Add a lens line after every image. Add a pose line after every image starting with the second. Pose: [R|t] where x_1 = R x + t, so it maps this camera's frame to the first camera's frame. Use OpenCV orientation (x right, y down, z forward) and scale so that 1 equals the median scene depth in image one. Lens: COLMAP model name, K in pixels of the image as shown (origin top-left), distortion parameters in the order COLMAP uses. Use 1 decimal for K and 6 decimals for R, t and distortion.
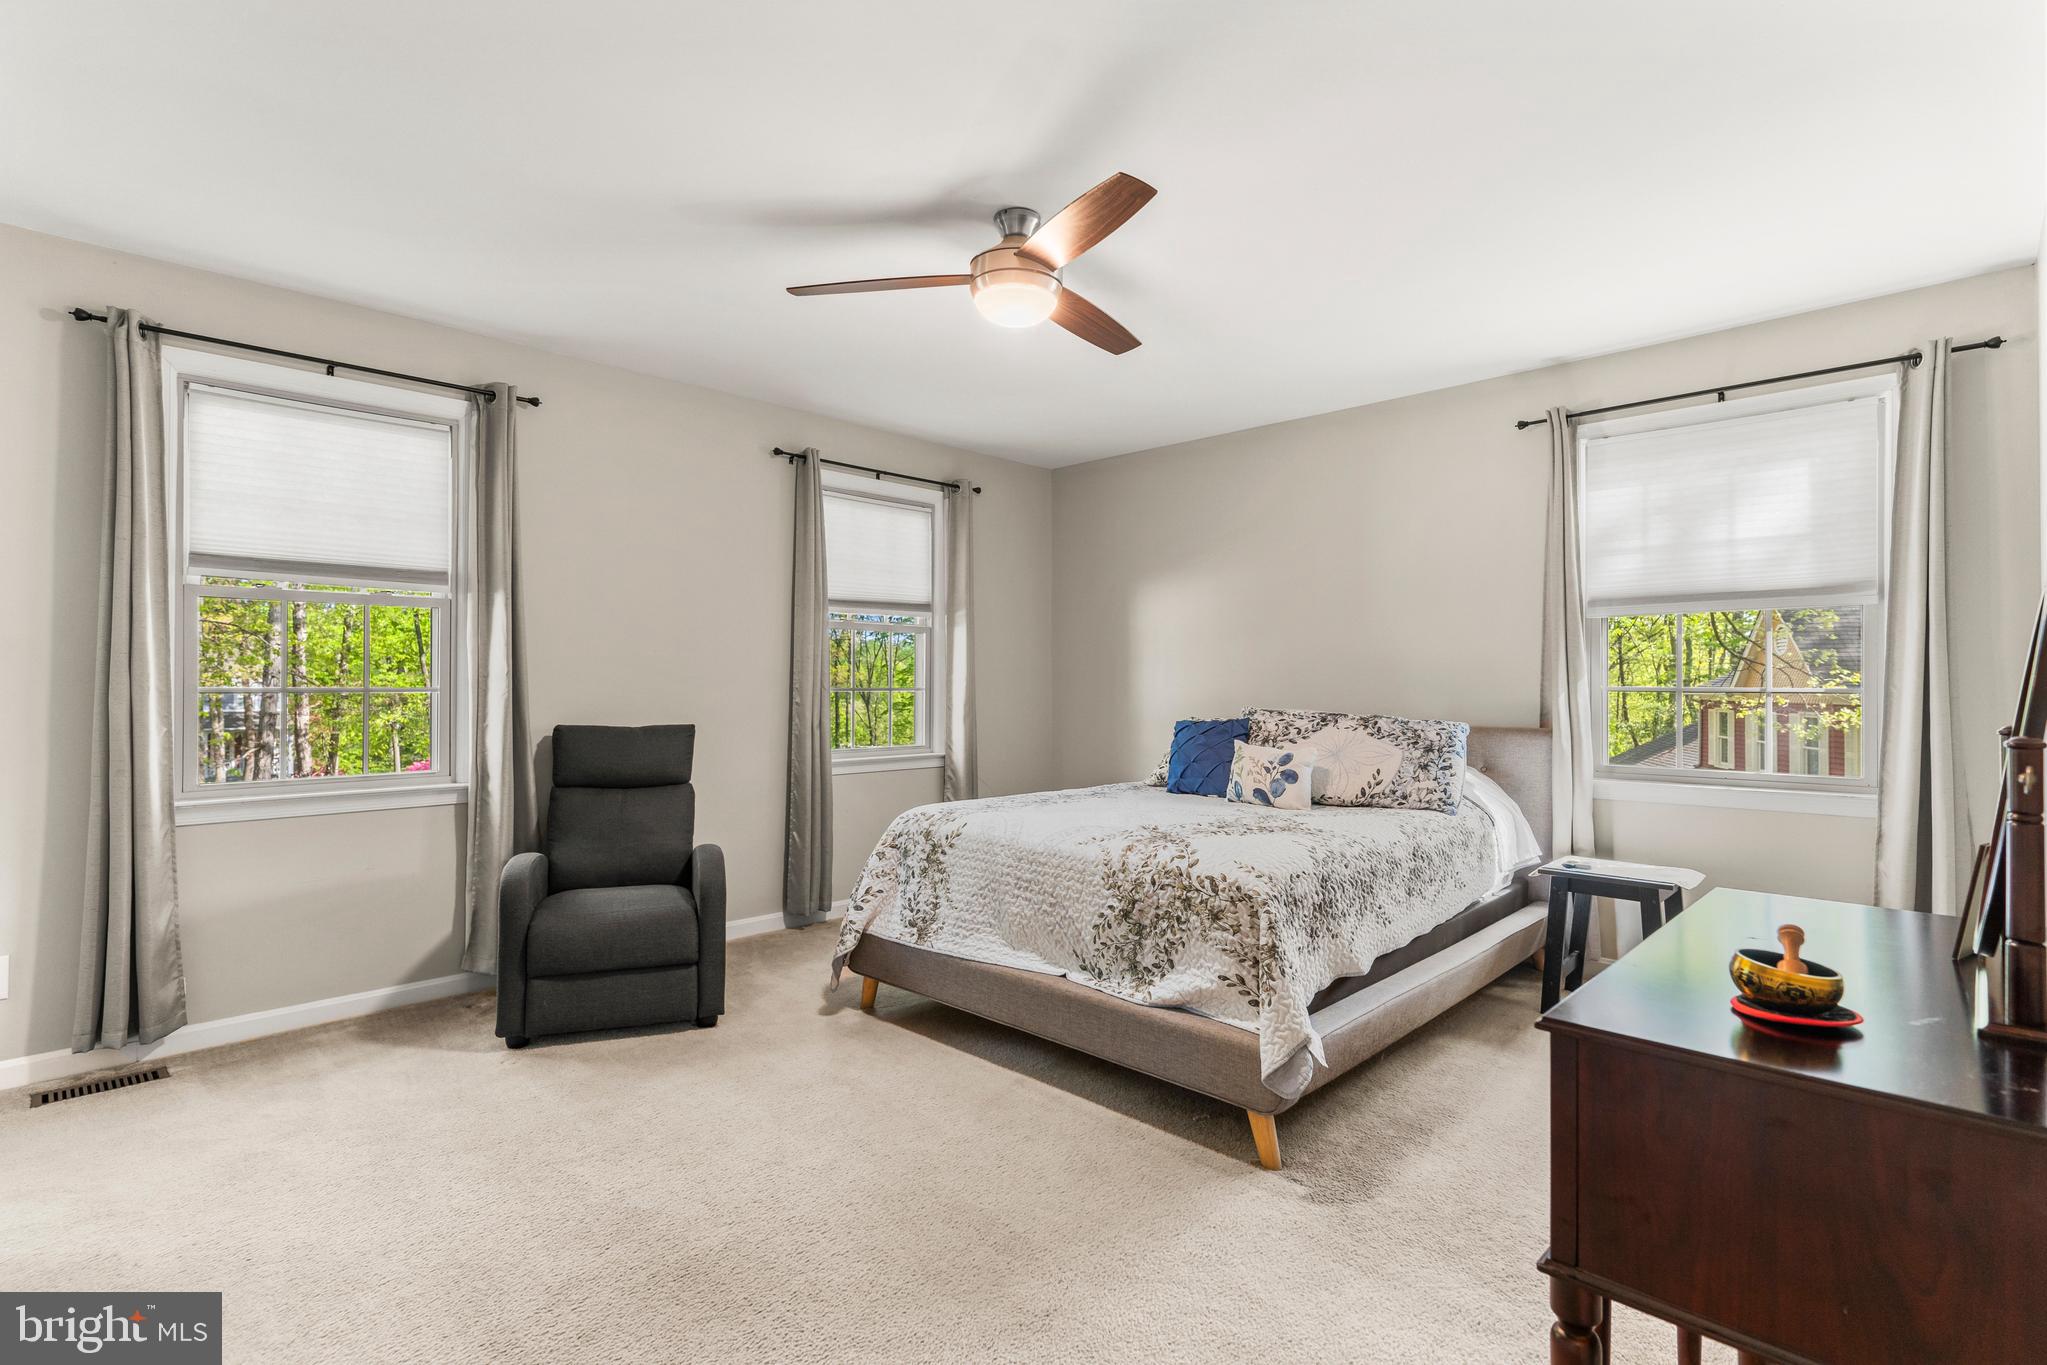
lens RADIAL K [[973.1, 0, 1016.0], [0, 973.1, 680.5], [0, 0, 1]] dist [0.002250, 0.000684]
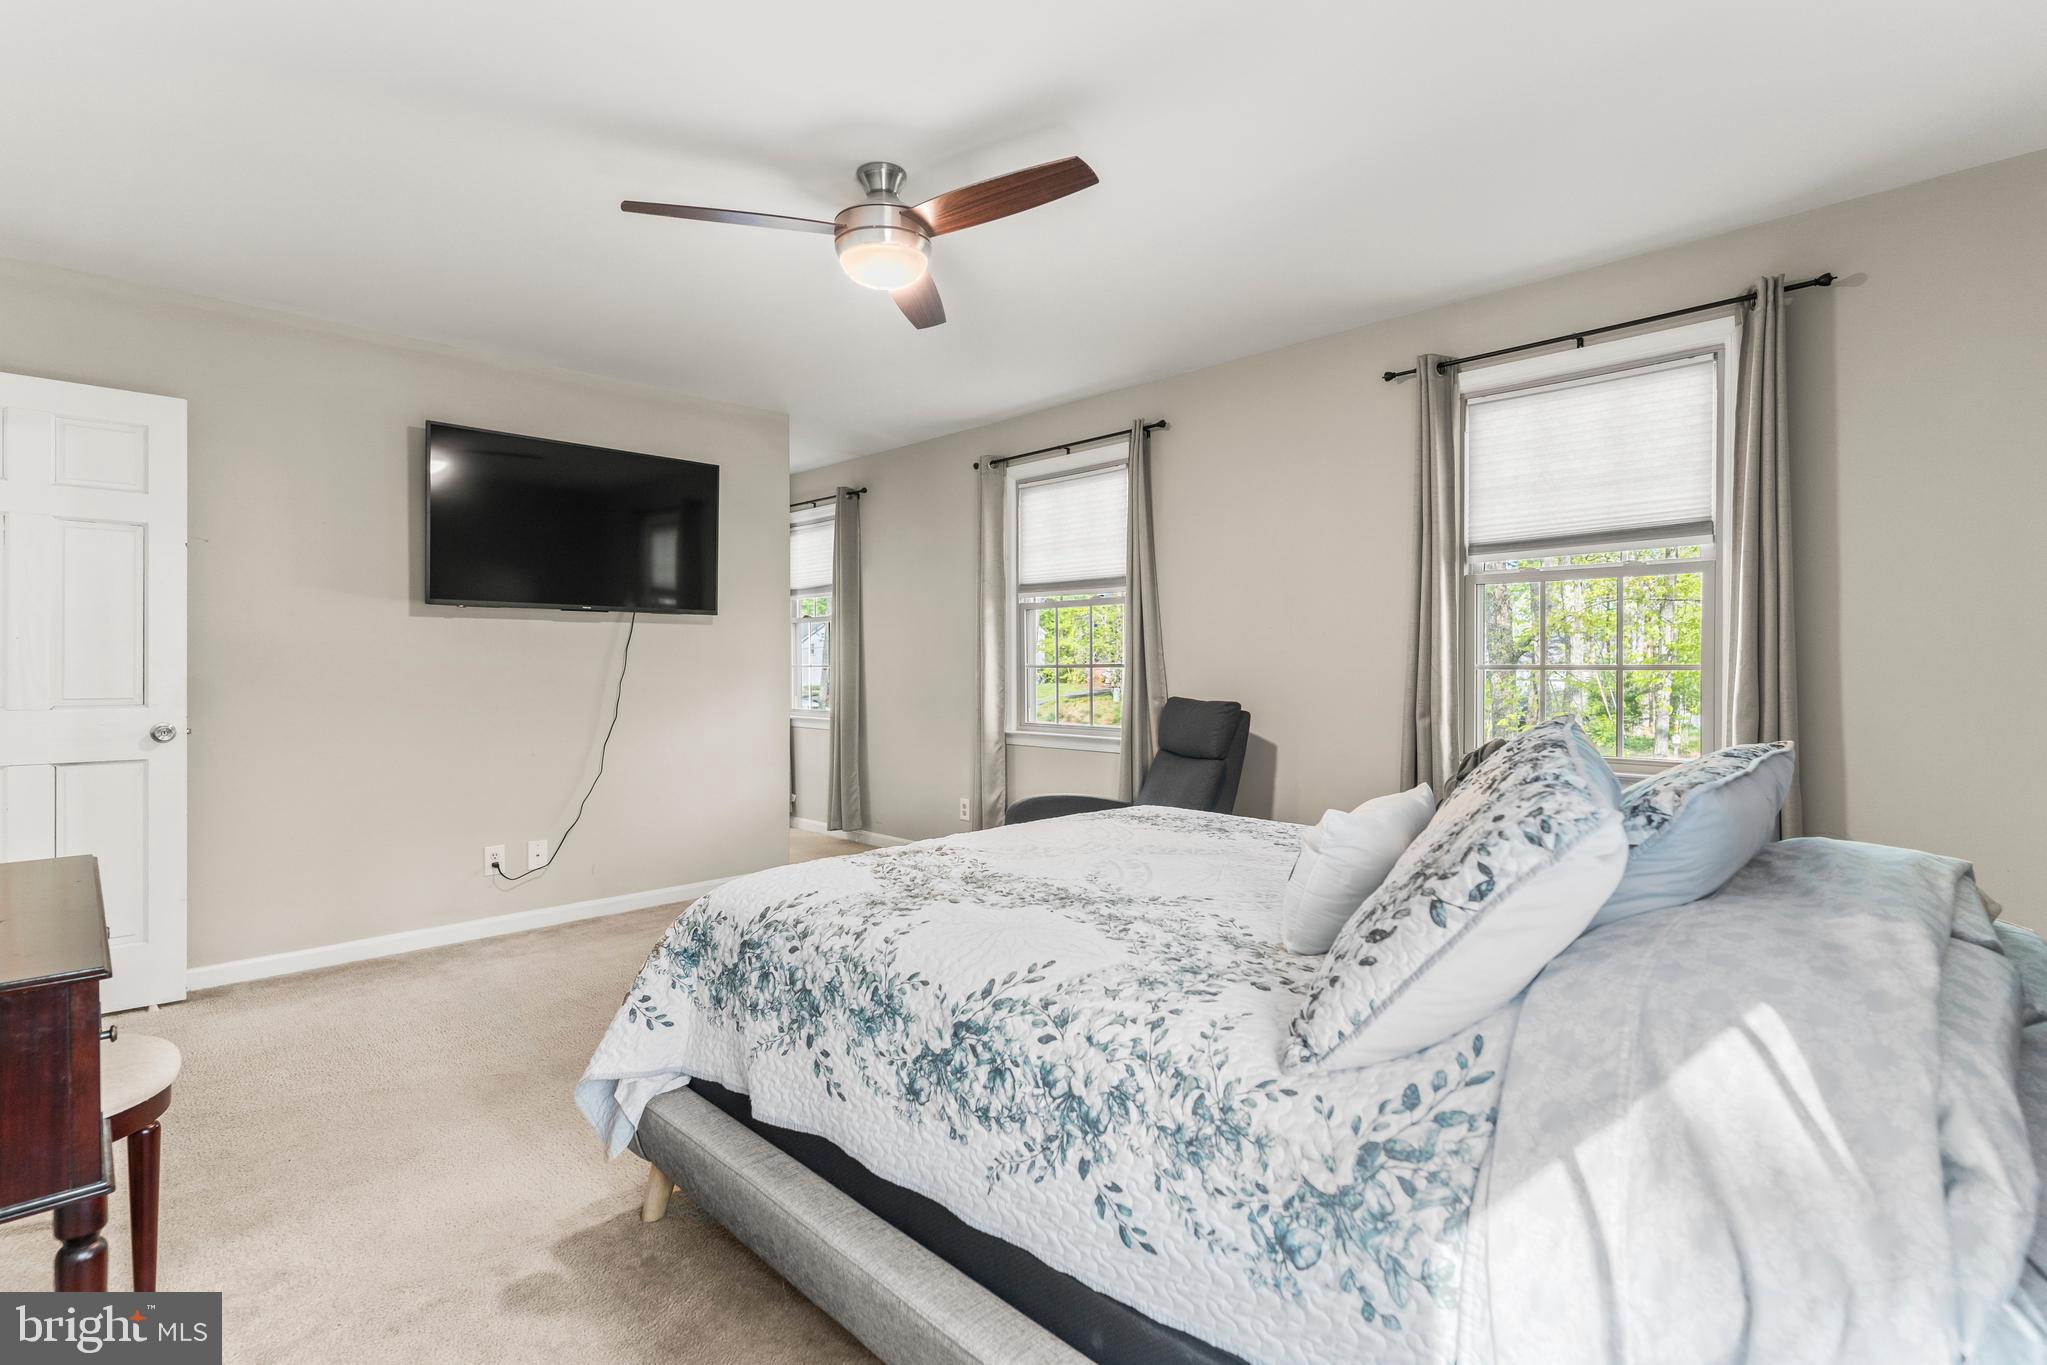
lens RADIAL K [[1020.3, 0, 1020.6], [0, 1020.3, 643.7], [0, 0, 1]] dist [0.037094, 0.000205]
pose [[-0.039877, -0.007527, -0.999176, 0.682193], [0.014786, 0.999858, -0.008122, -0.008950], [0.999095, -0.015097, -0.039761, 0.782109]]
